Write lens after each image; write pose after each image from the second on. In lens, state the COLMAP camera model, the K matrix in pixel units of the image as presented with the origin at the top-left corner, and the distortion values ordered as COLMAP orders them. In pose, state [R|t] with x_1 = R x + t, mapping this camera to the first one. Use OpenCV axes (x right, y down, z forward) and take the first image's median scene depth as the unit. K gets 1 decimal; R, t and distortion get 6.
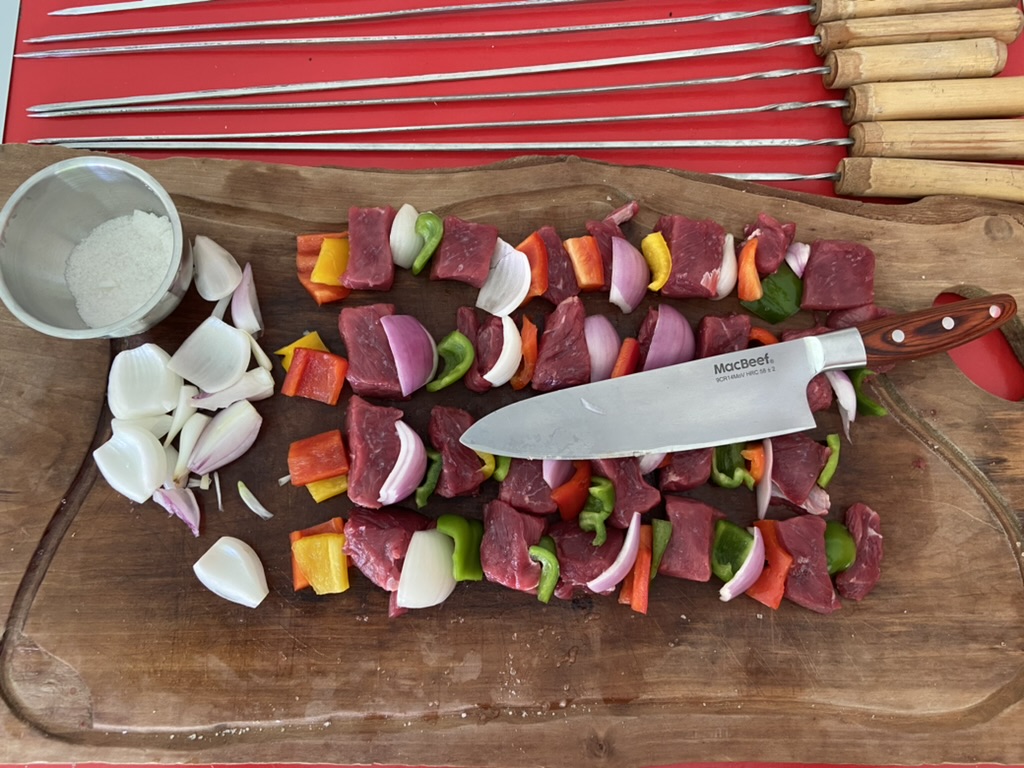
lens RADIAL K [[773.0, 0, 513.8], [0, 773.0, 386.0], [0, 0, 1]] dist [0.105352, -0.139627]
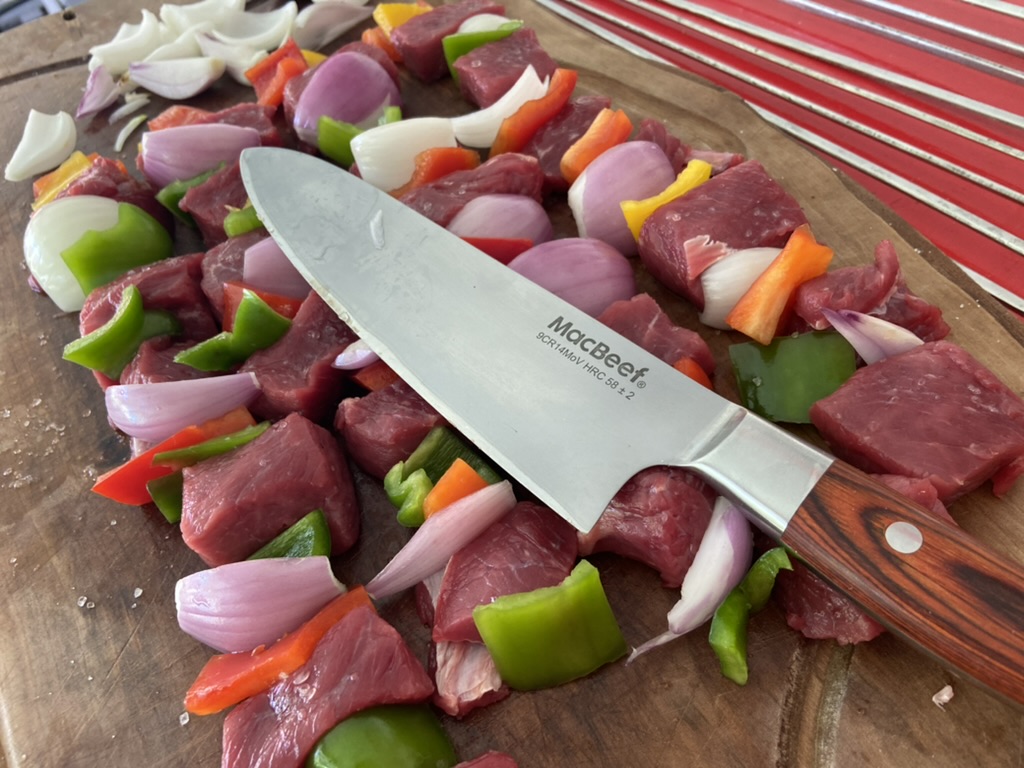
lens RADIAL K [[773.0, 0, 509.9], [0, 773.0, 392.4], [0, 0, 1]] dist [0.105352, -0.139627]
pose [[0.535056, 0.596716, -0.598034, 0.561417], [-0.787172, 0.609141, -0.096478, 0.077274], [0.306717, 0.522376, 0.795643, 0.595309]]
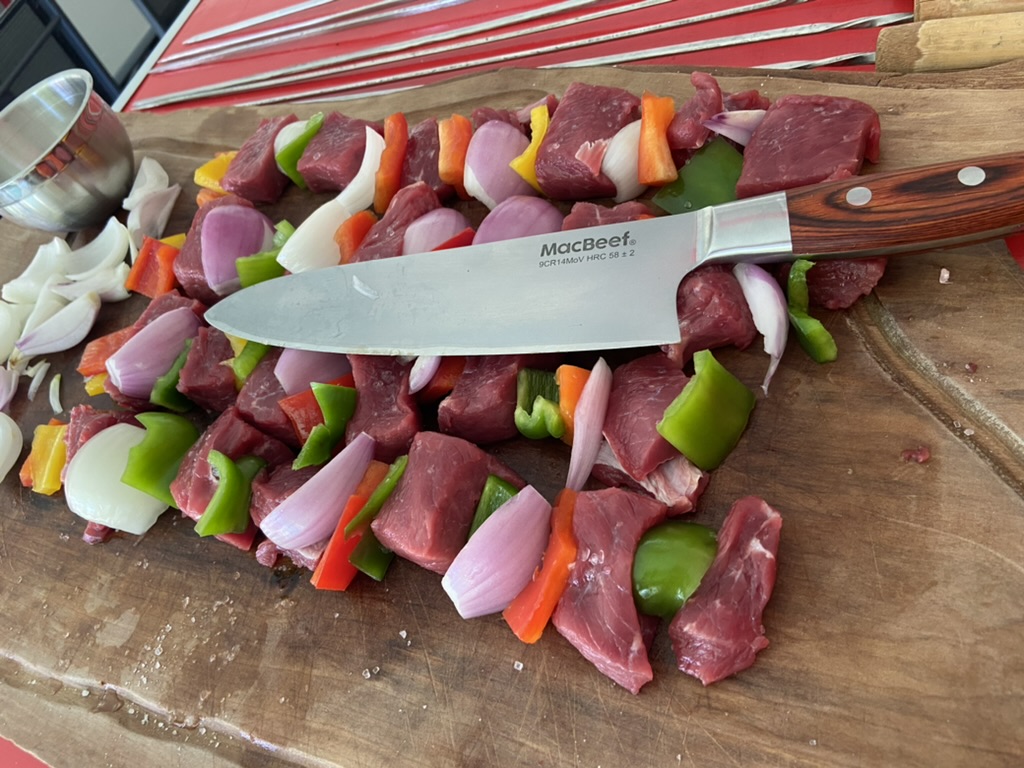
lens RADIAL K [[773.0, 0, 507.0], [0, 773.0, 382.3], [0, 0, 1]] dist [0.105352, -0.139627]
pose [[0.865825, 0.076369, -0.494484, 0.546611], [-0.240786, 0.929916, -0.277989, 0.260293], [0.438599, 0.359755, 0.823534, 0.483528]]
